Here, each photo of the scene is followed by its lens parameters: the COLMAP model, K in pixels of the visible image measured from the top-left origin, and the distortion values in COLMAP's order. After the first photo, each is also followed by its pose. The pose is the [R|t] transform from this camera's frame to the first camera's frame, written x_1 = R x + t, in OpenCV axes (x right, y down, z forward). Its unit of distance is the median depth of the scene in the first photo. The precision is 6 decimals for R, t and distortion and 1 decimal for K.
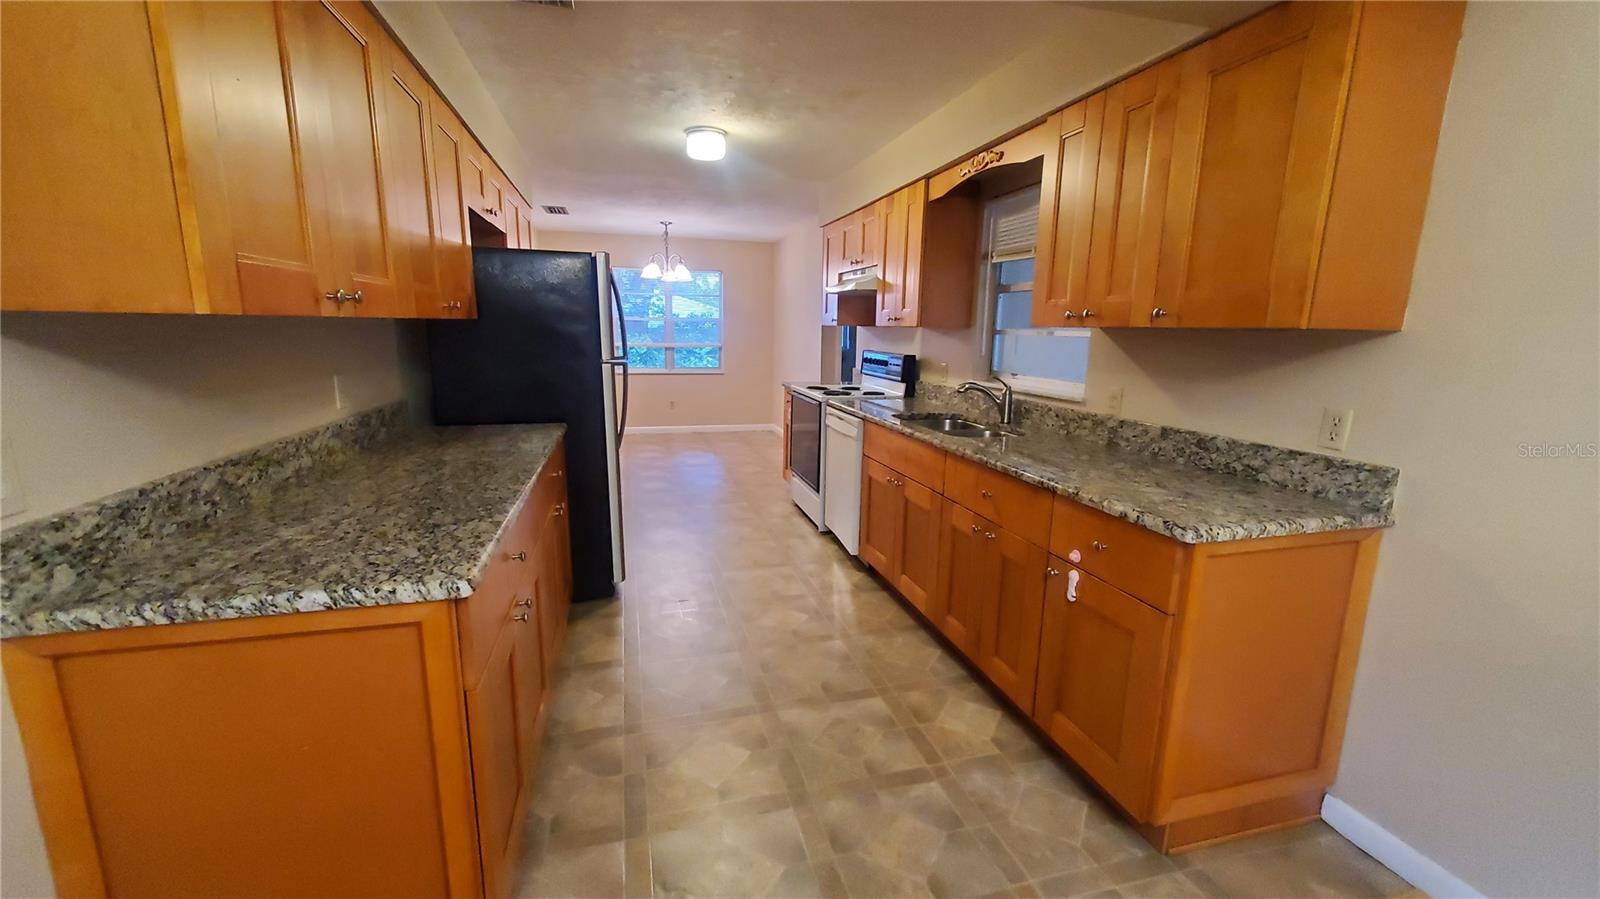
lens RADIAL K [[634.9, 0, 800.9], [0, 634.9, 448.6], [0, 0, 1]] dist [0.002484, 0.000673]
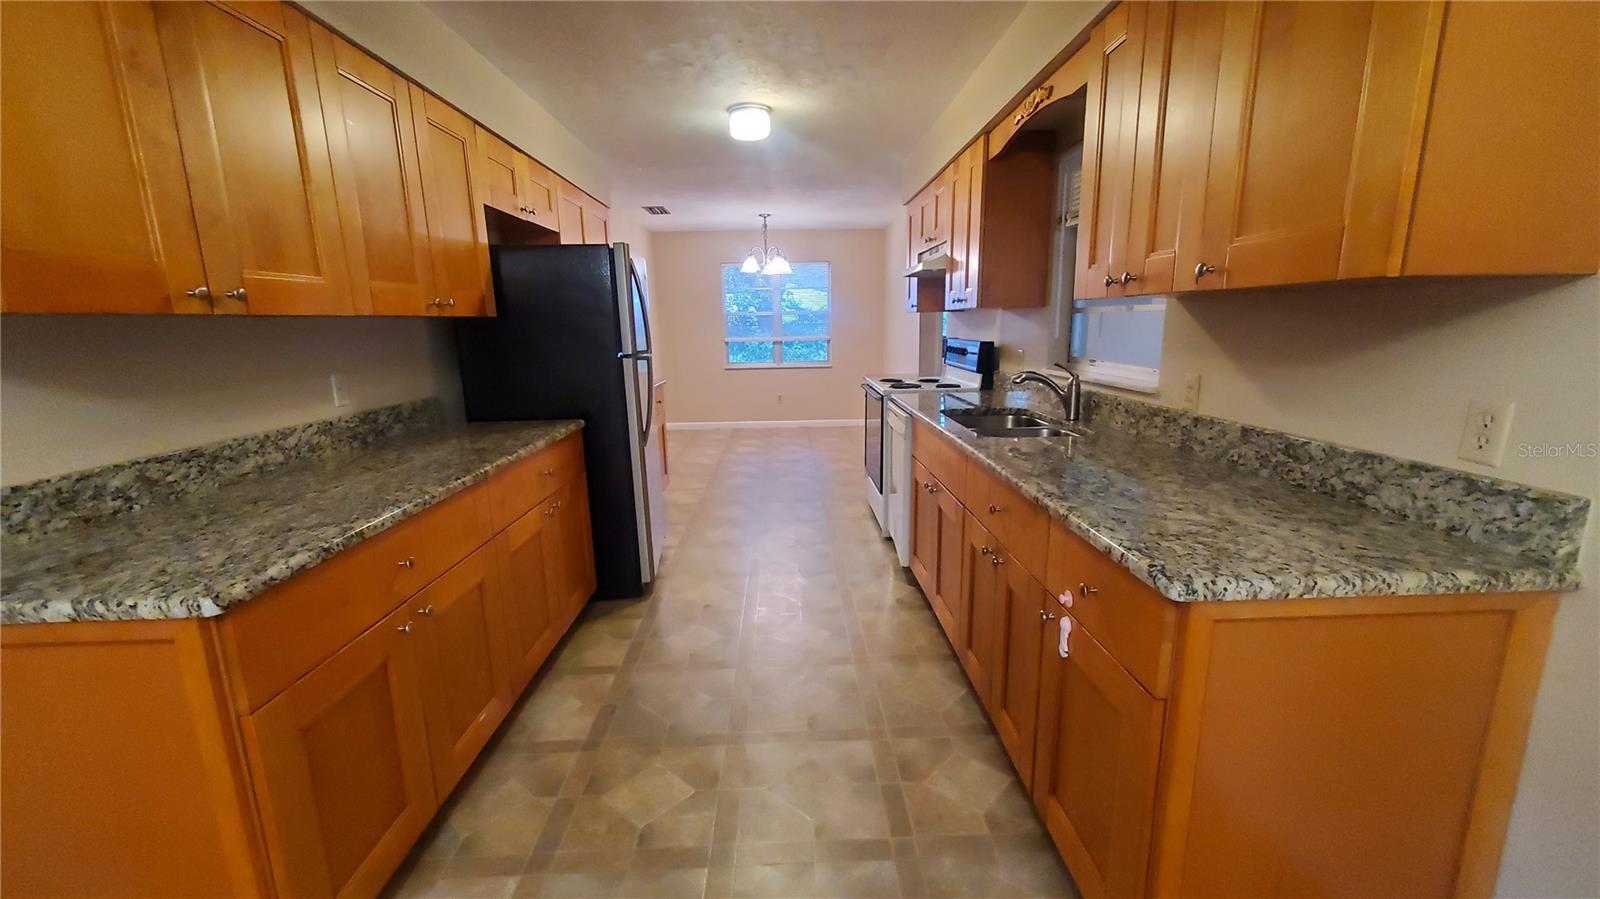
lens RADIAL K [[634.9, 0, 801.2], [0, 634.9, 449.3], [0, 0, 1]] dist [0.002484, 0.000673]
pose [[0.971374, 0.012128, -0.237247, 0.246880], [-0.009603, 0.999884, 0.011796, -0.011412], [0.237362, -0.009180, 0.971378, 0.158319]]
